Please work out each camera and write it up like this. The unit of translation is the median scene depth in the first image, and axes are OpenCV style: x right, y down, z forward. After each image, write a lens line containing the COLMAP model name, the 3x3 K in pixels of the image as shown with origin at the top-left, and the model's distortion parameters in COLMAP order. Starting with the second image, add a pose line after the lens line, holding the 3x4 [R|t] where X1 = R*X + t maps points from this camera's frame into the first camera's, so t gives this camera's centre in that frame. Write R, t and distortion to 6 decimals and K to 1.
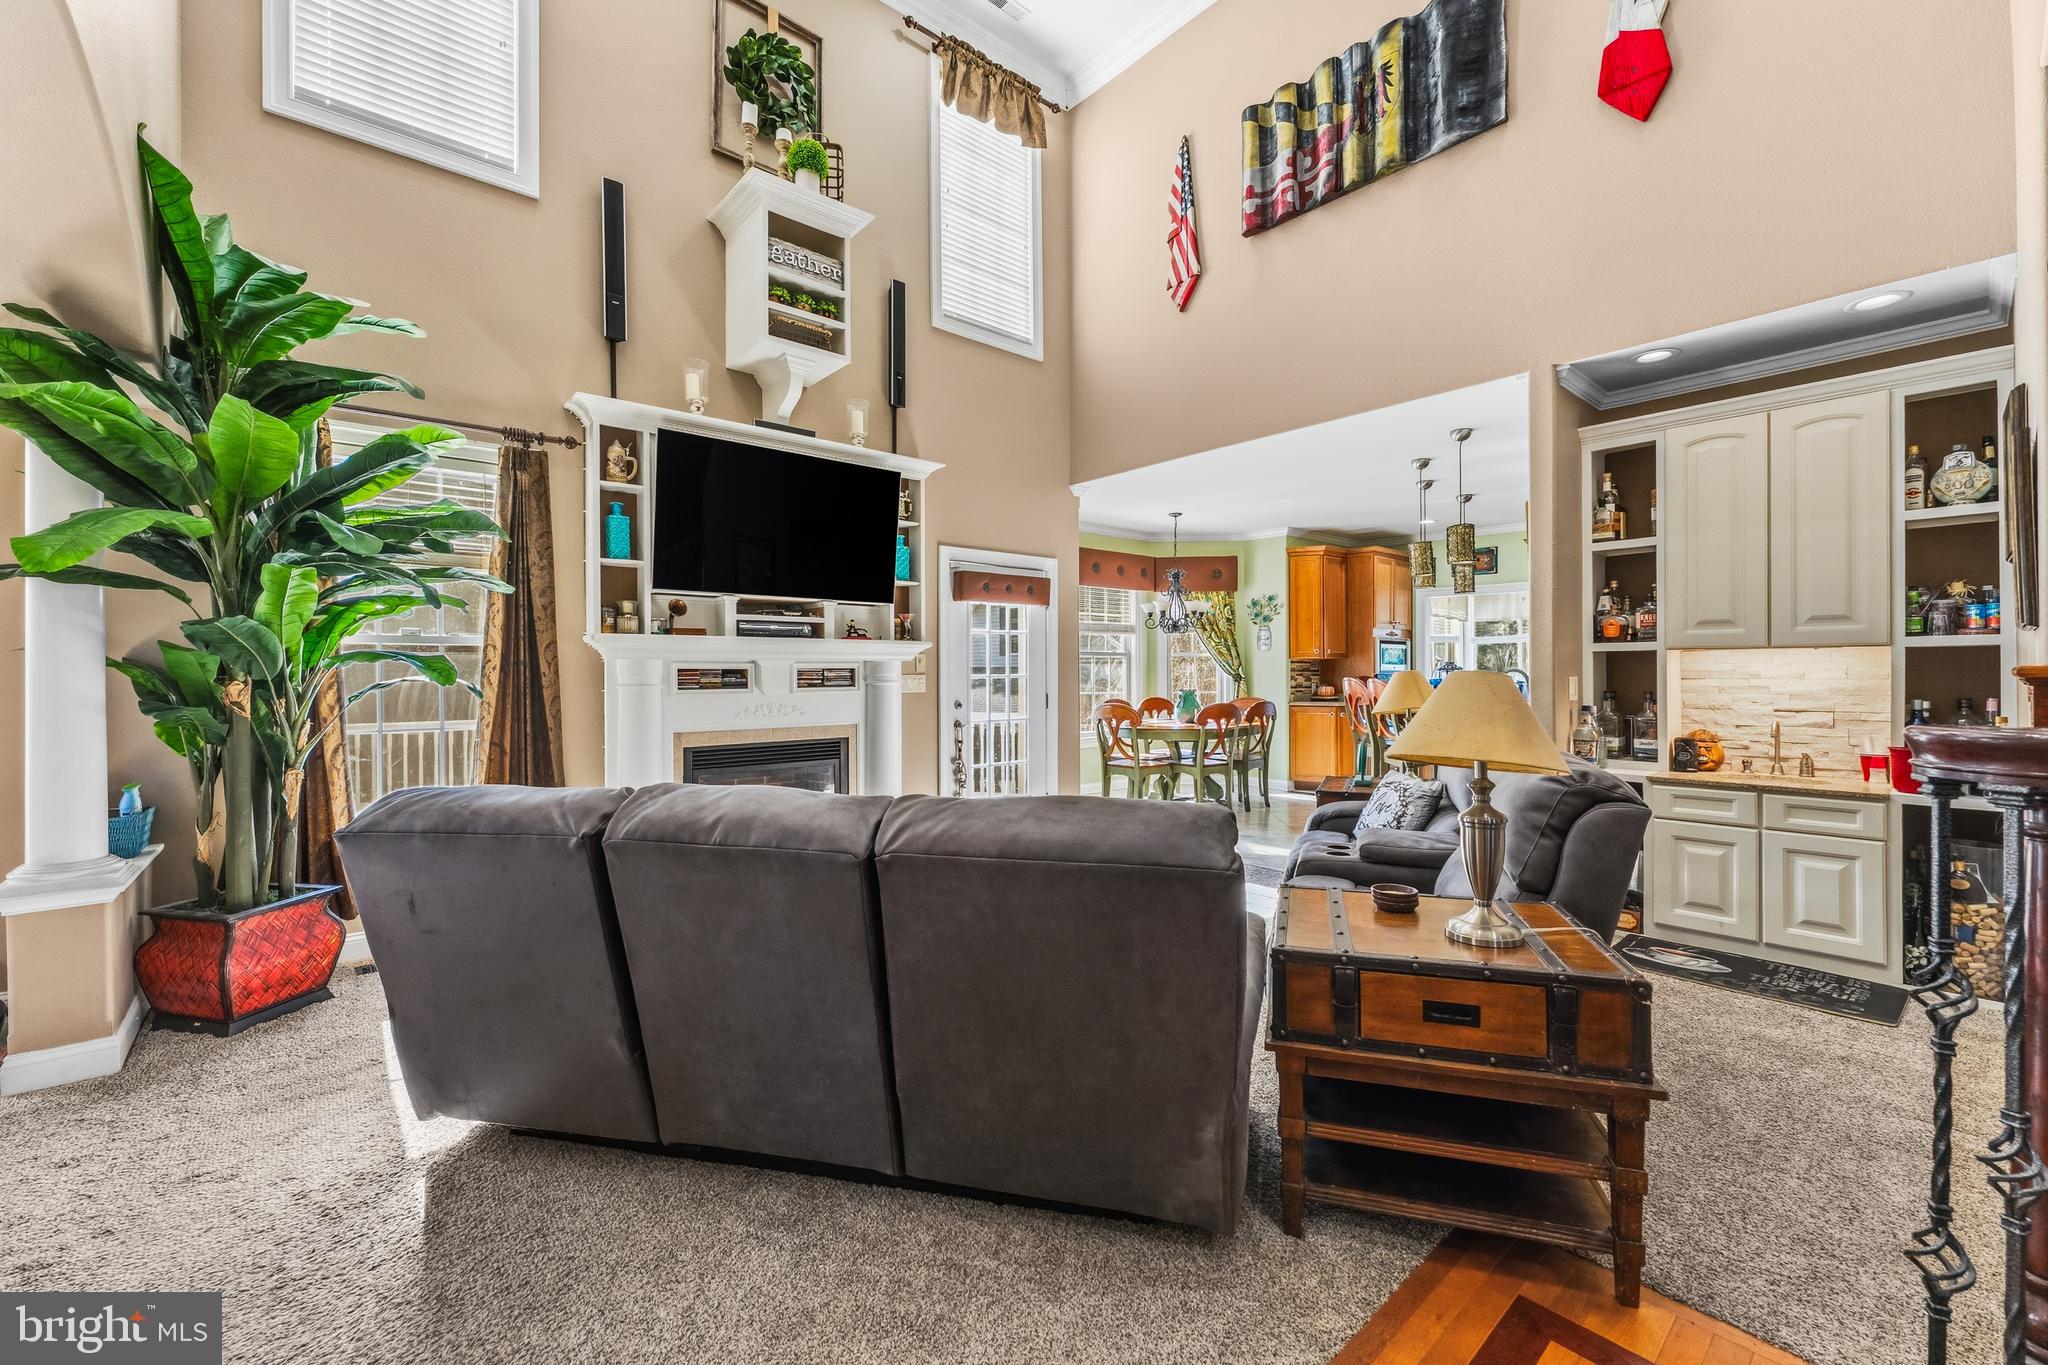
lens RADIAL K [[819.9, 0, 1025.9], [0, 819.9, 676.6], [0, 0, 1]] dist [-0.007150, 0.000379]
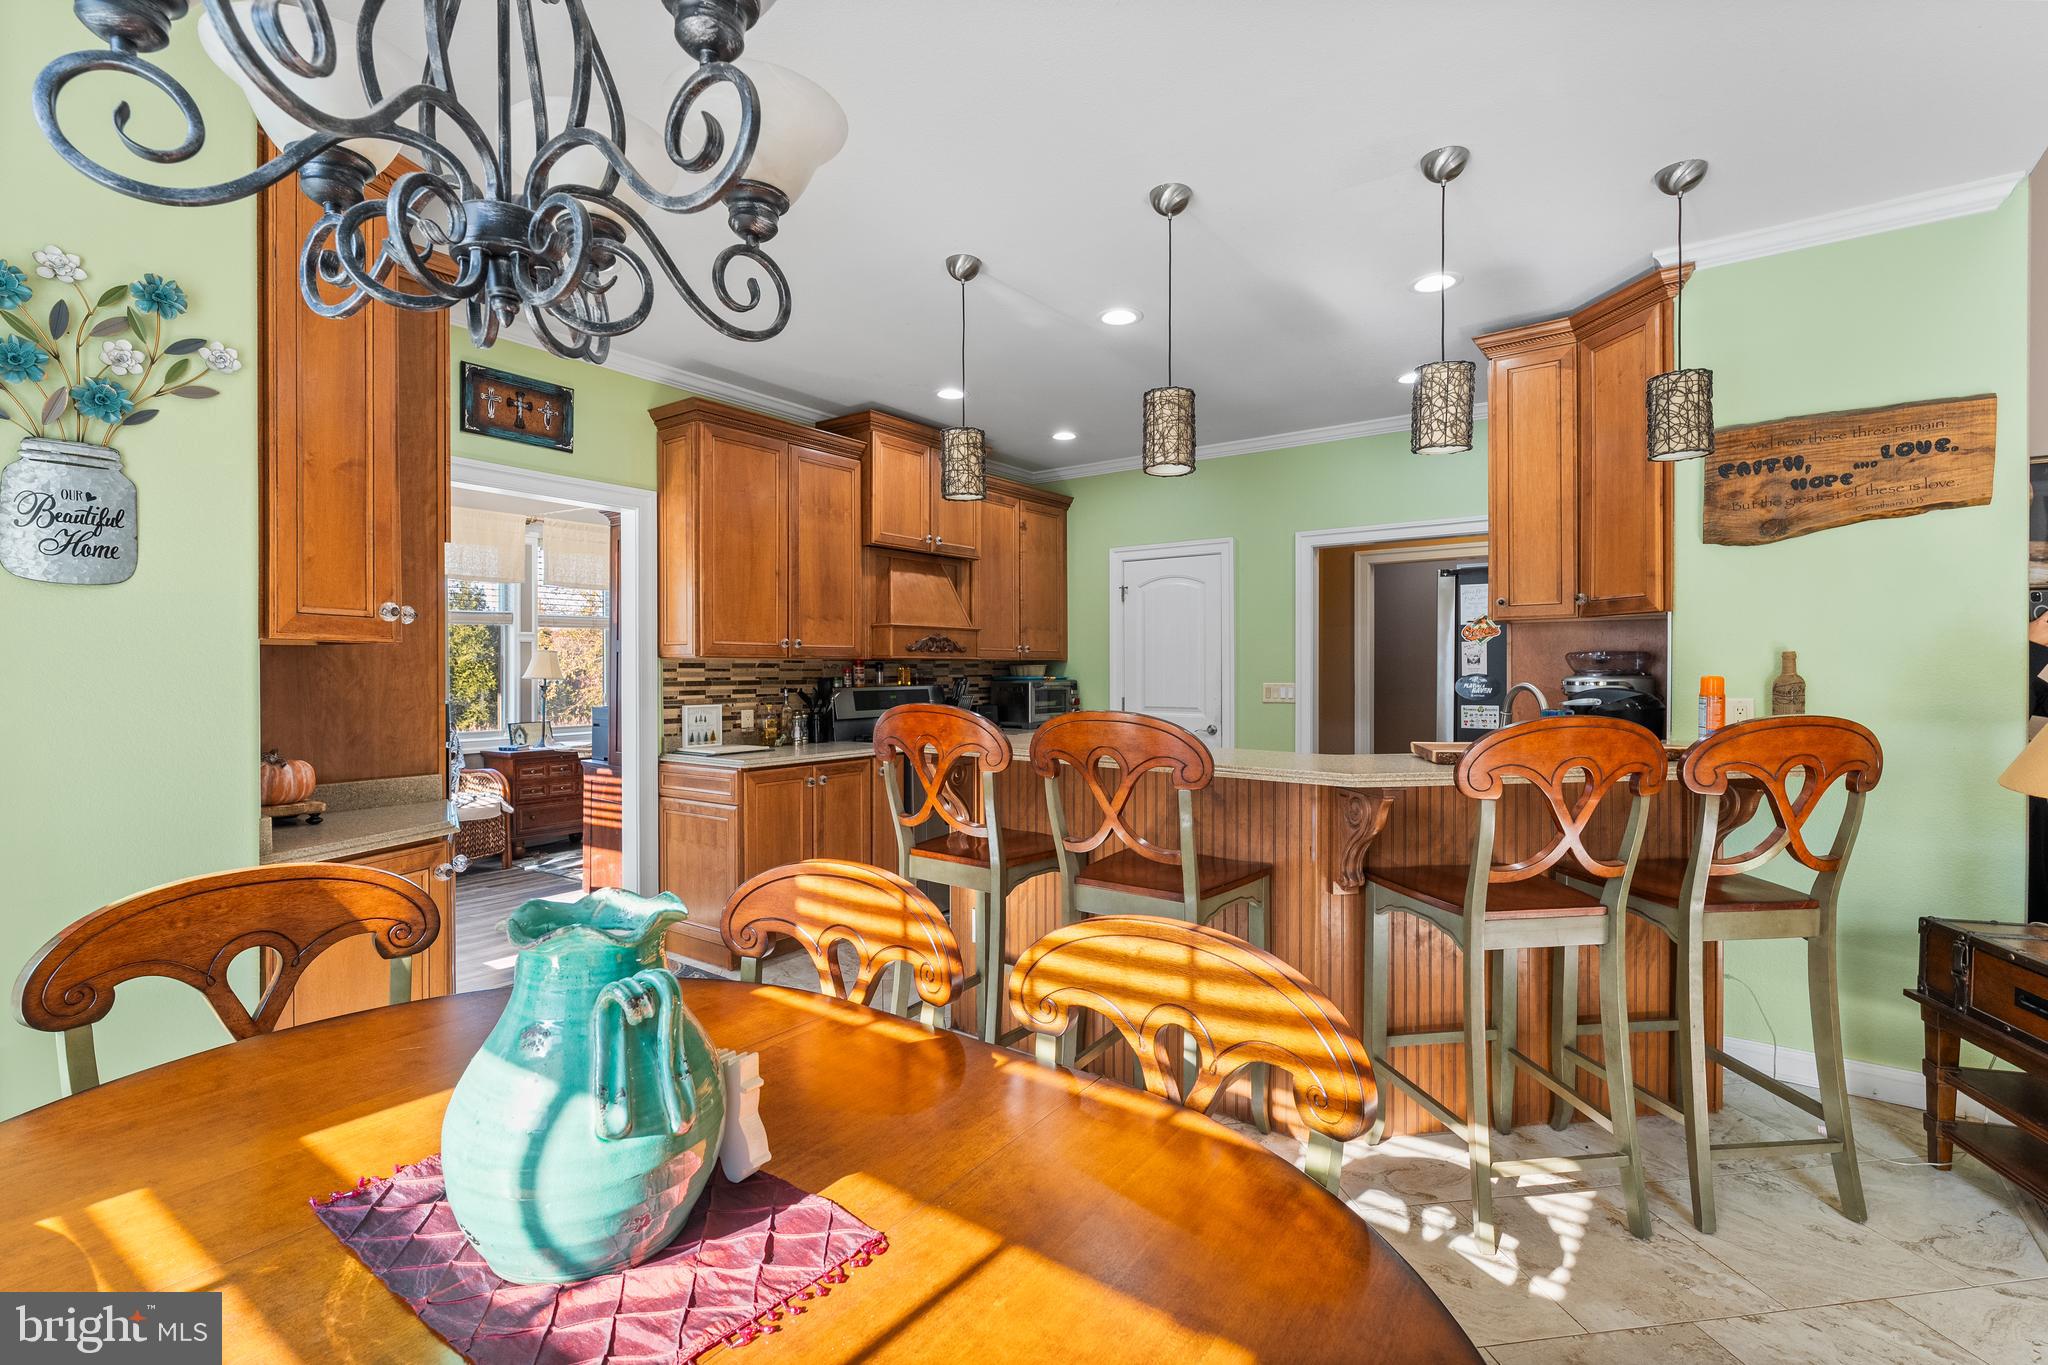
lens RADIAL K [[918.7, 0, 998.0], [0, 918.7, 670.1], [0, 0, 1]] dist [-0.004038, -0.002219]
pose [[-0.208652, 0.000364, 0.977990, 0.115979], [0.008696, 0.999961, 0.001483, -0.023177], [-0.977951, 0.008814, -0.208647, 1.556598]]
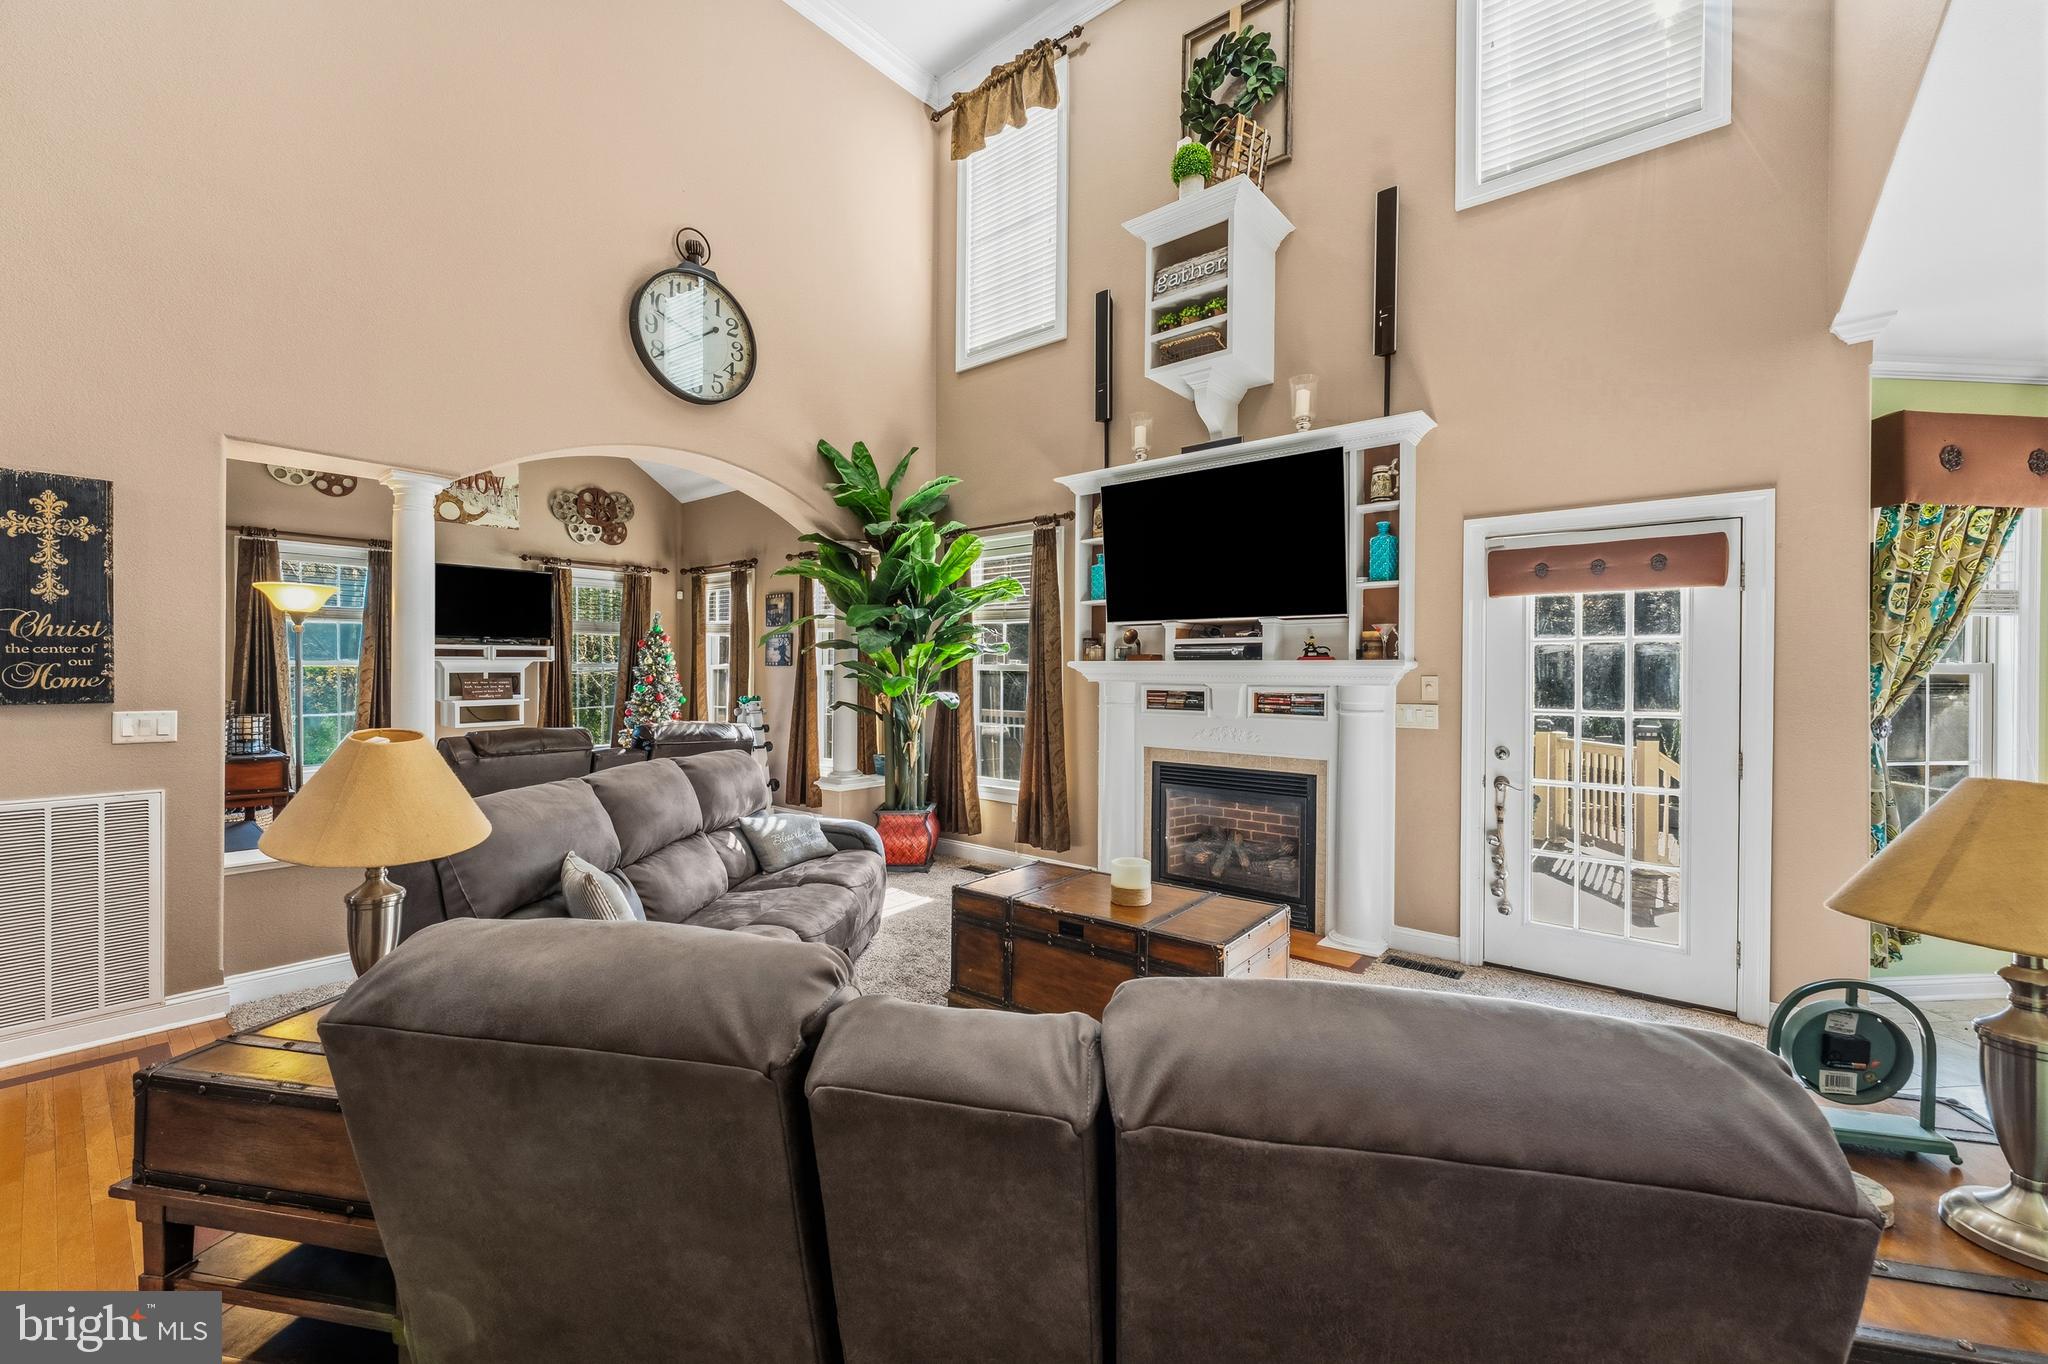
lens RADIAL K [[819.9, 0, 1027.8], [0, 819.9, 677.2], [0, 0, 1]] dist [-0.007150, 0.000379]
pose [[0.157838, 0.009656, -0.987418, 0.616961], [-0.016350, 0.999841, 0.007164, -0.030721], [0.987330, 0.015014, 0.157970, 0.621703]]
